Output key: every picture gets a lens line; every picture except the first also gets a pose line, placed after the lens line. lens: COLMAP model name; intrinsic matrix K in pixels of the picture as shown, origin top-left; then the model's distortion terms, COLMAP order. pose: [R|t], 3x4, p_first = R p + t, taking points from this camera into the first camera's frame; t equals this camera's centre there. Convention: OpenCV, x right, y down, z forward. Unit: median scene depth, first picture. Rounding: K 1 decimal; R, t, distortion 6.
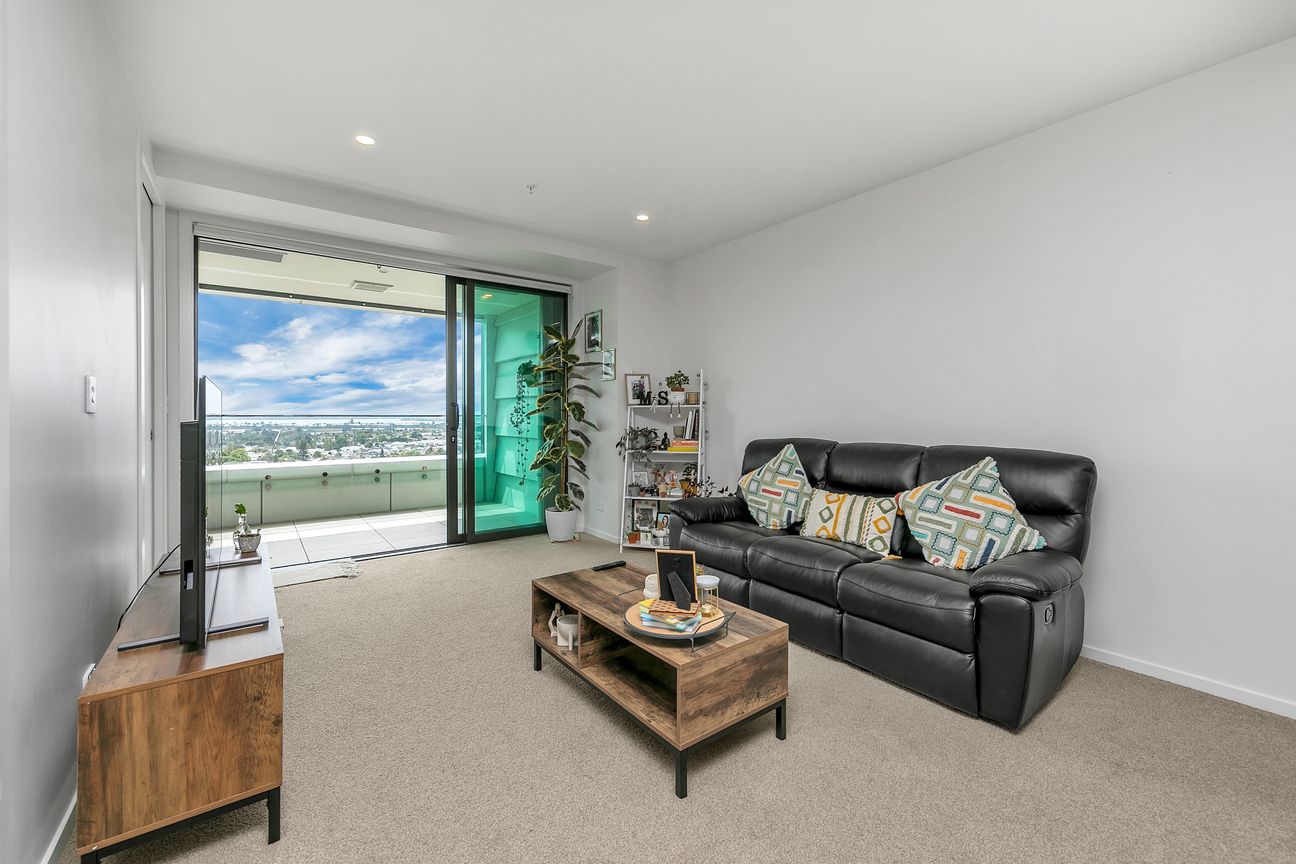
lens RADIAL K [[533.7, 0, 646.9], [0, 533.7, 429.7], [0, 0, 1]] dist [-0.002537, -0.000268]
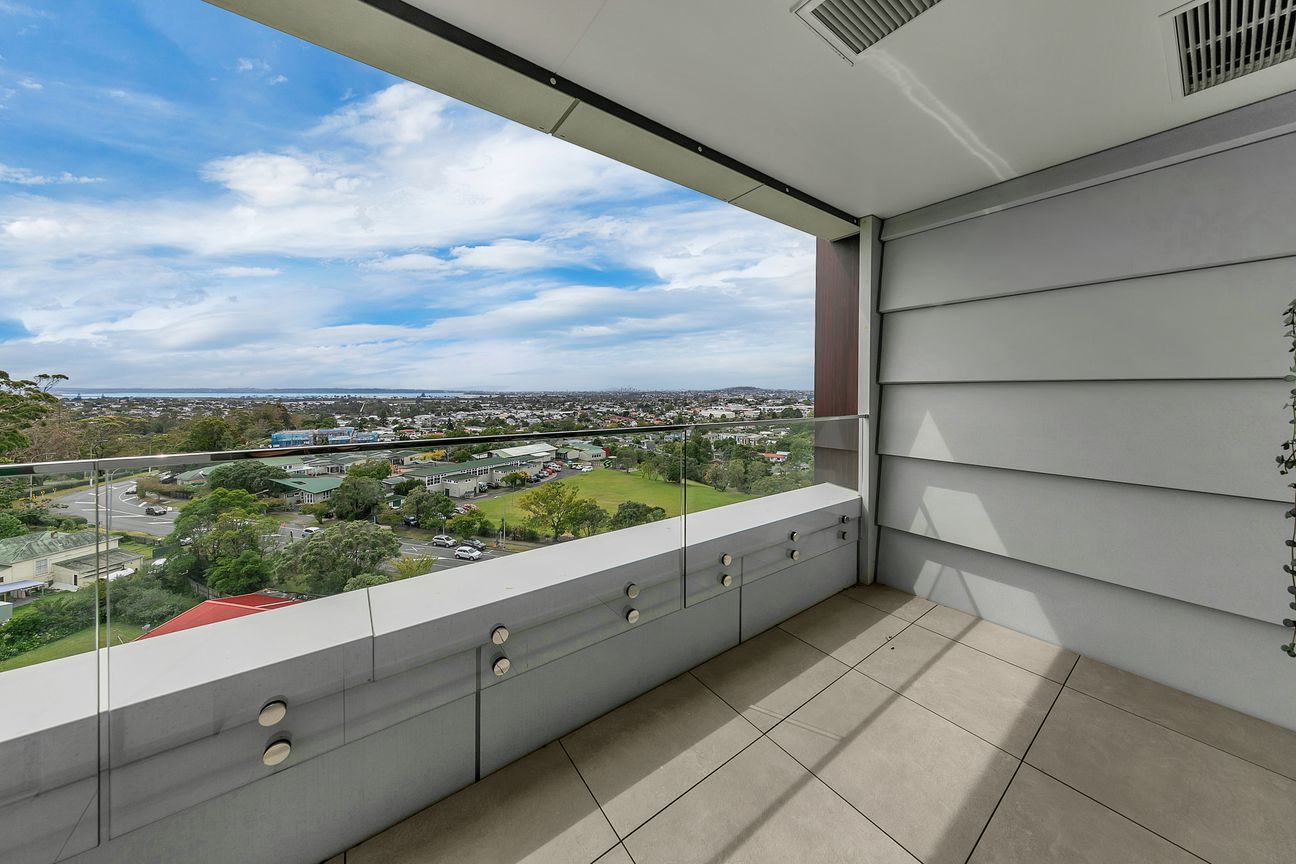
lens RADIAL K [[420.9, 0, 671.5], [0, 420.9, 390.2], [0, 0, 1]] dist [0.008961, 0.000158]
pose [[0.999684, 0.002101, 0.025035, -0.485187], [-0.001397, 0.999603, -0.028135, -0.001612], [-0.025084, 0.028091, 0.999291, 0.725494]]
